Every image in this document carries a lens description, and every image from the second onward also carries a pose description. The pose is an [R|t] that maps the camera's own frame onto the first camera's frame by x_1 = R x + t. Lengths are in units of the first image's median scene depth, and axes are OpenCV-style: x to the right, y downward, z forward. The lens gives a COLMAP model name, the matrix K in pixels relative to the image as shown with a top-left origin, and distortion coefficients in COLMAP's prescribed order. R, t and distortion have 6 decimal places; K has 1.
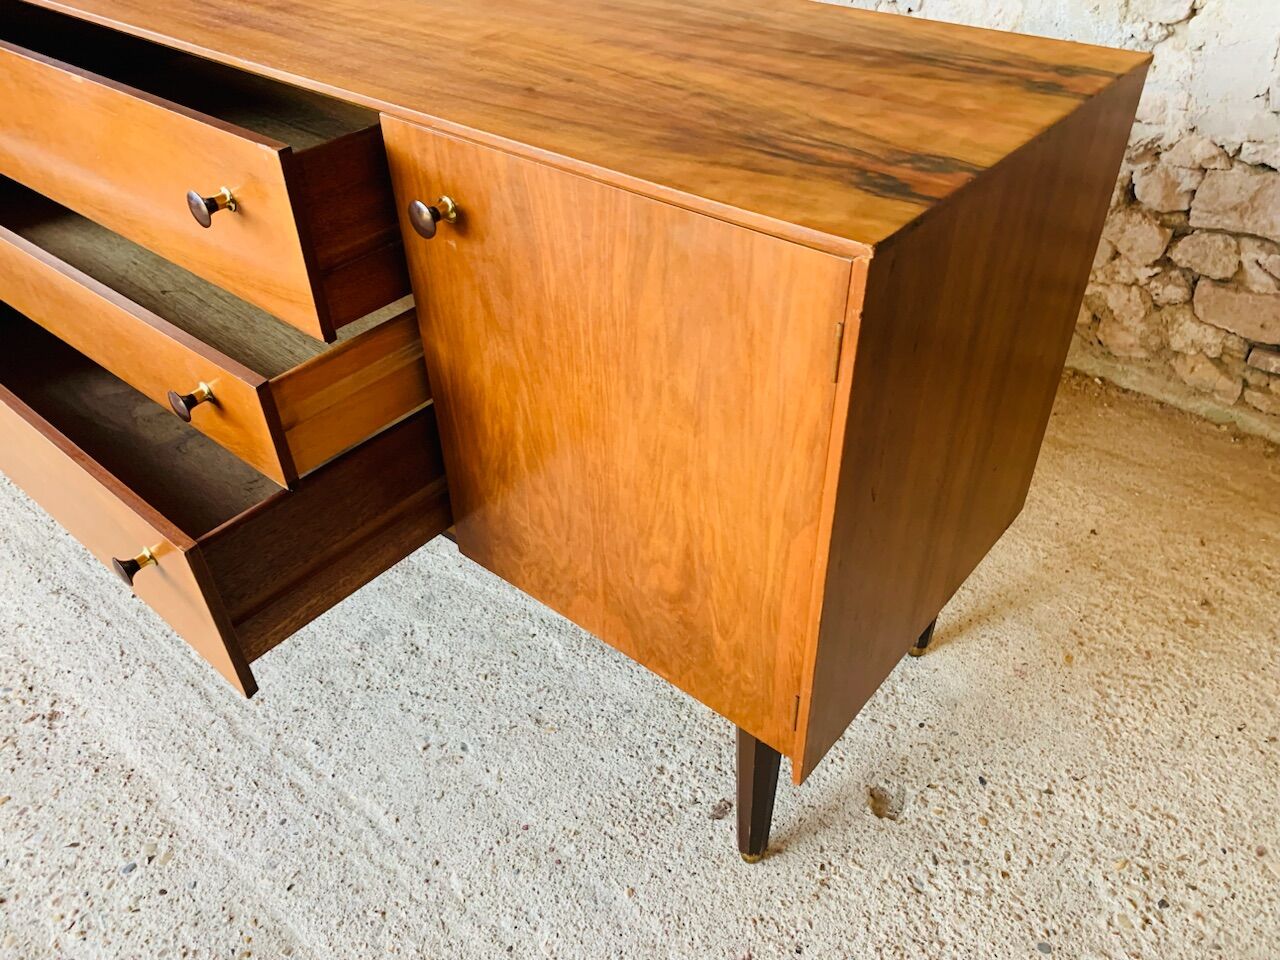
lens RADIAL K [[991.5, 0, 654.9], [0, 991.5, 468.6], [0, 0, 1]] dist [0.003329, -0.009021]
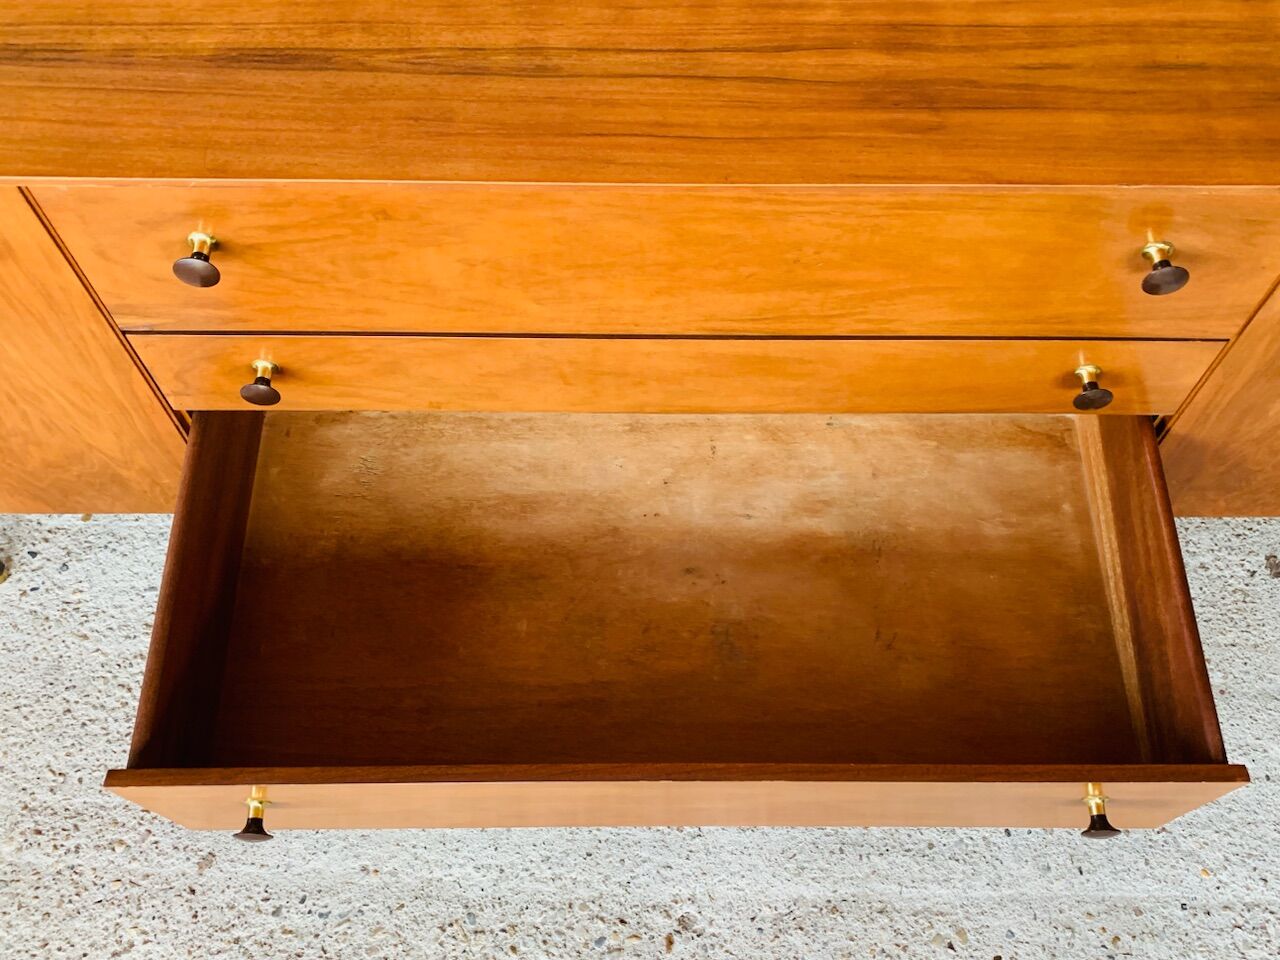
lens RADIAL K [[1179.0, 0, 658.1], [0, 1179.0, 482.2], [0, 0, 1]] dist [-0.002719, 0.005181]
pose [[0.773043, -0.547766, 0.319933, -0.862002], [0.374630, 0.801219, 0.466583, -0.615925], [-0.511915, -0.240833, 0.824587, 0.319615]]
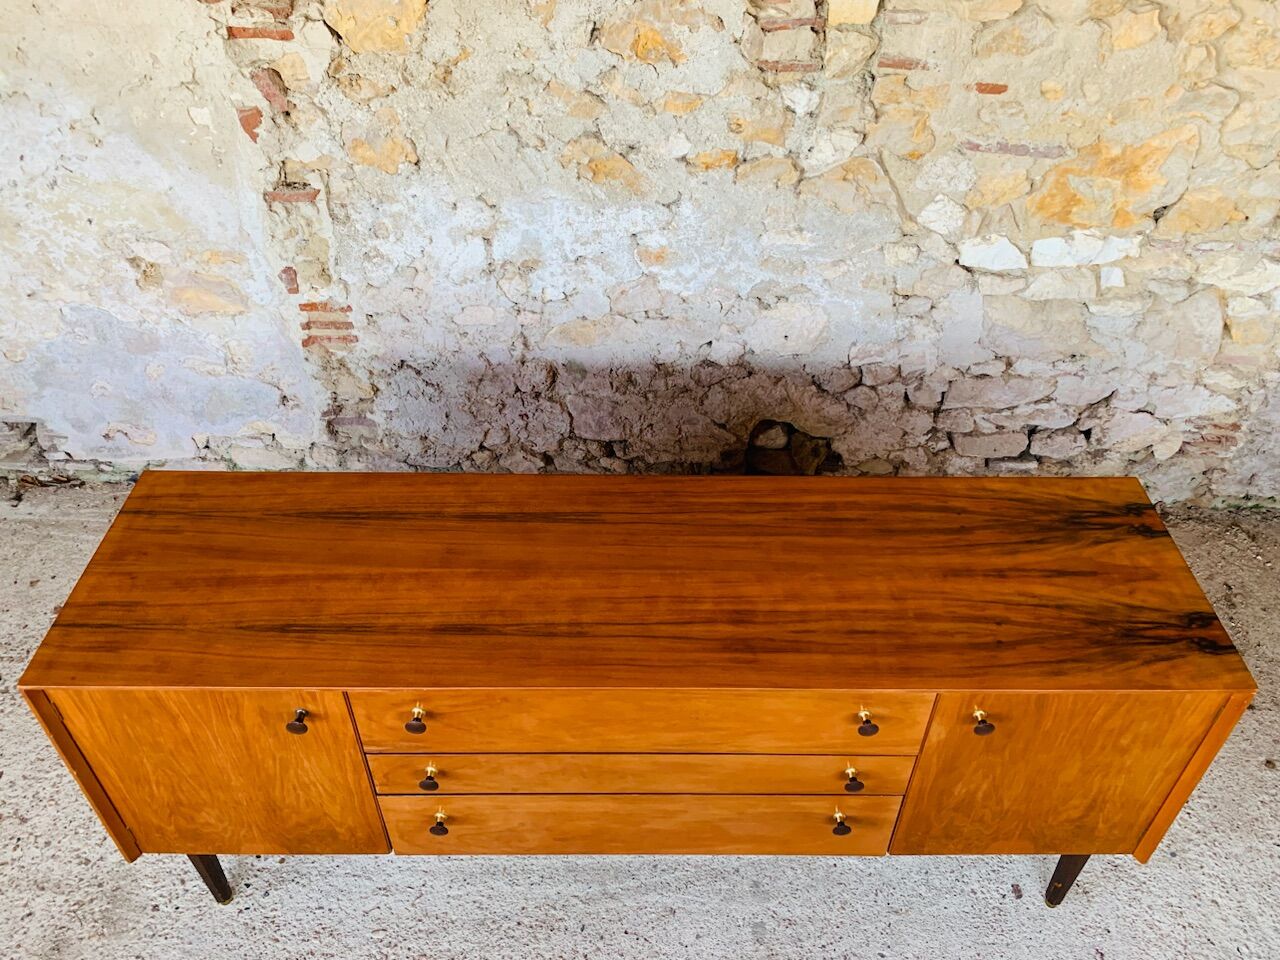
lens RADIAL K [[1003.9, 0, 649.9], [0, 1003.9, 459.9], [0, 0, 1]] dist [0.007796, -0.010354]
pose [[0.770357, -0.393437, 0.501754, -1.079388], [0.374605, 0.916065, 0.143165, -0.896917], [-0.515966, 0.077671, 0.853081, -0.252207]]
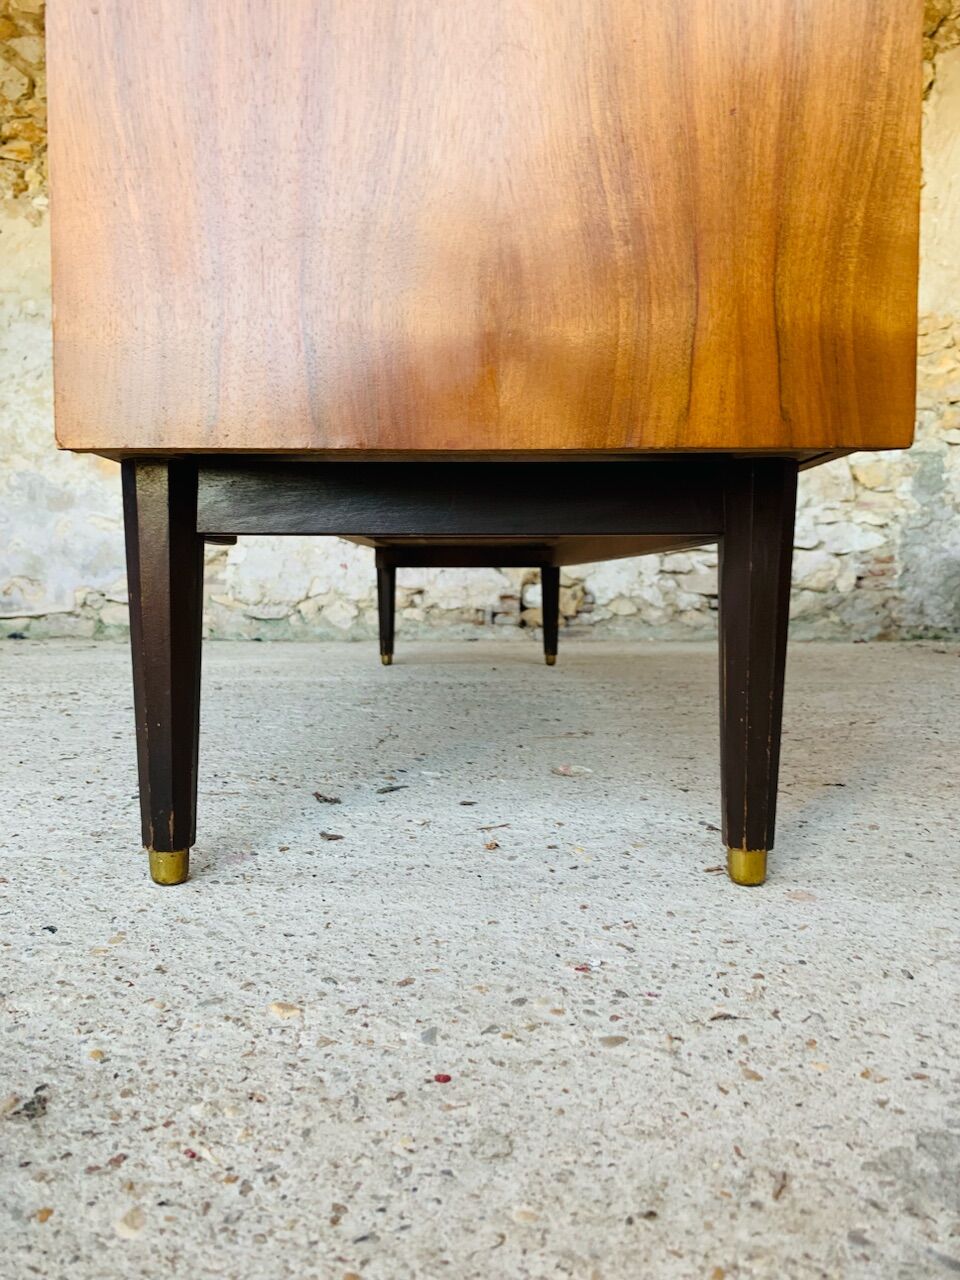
lens RADIAL K [[989.1, 0, 479.3], [0, 989.1, 632.9], [0, 0, 1]] dist [0.040810, -0.110651]
pose [[0.746280, -0.016349, 0.665431, -1.827619], [0.399949, 0.810130, -0.428638, 0.996095], [-0.532078, 0.586023, 0.611122, 0.006715]]
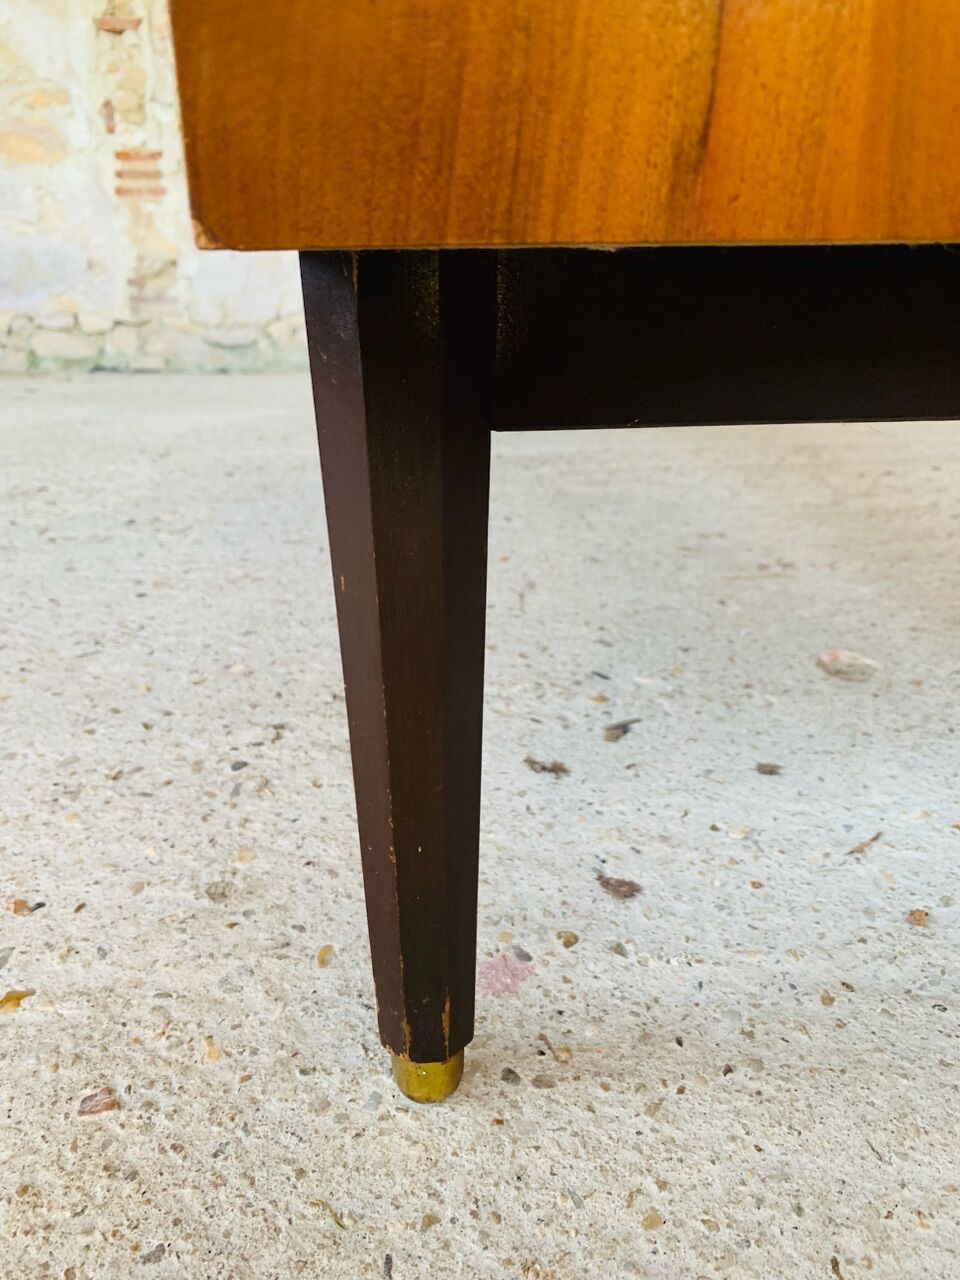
lens RADIAL K [[1003.7, 0, 478.2], [0, 1003.7, 641.4], [0, 0, 1]] dist [-0.007699, -0.003814]
pose [[0.707118, -0.238046, 0.665821, -1.740628], [0.437097, 0.887325, -0.146969, 0.714887], [-0.555815, 0.394953, 0.731493, 0.258563]]
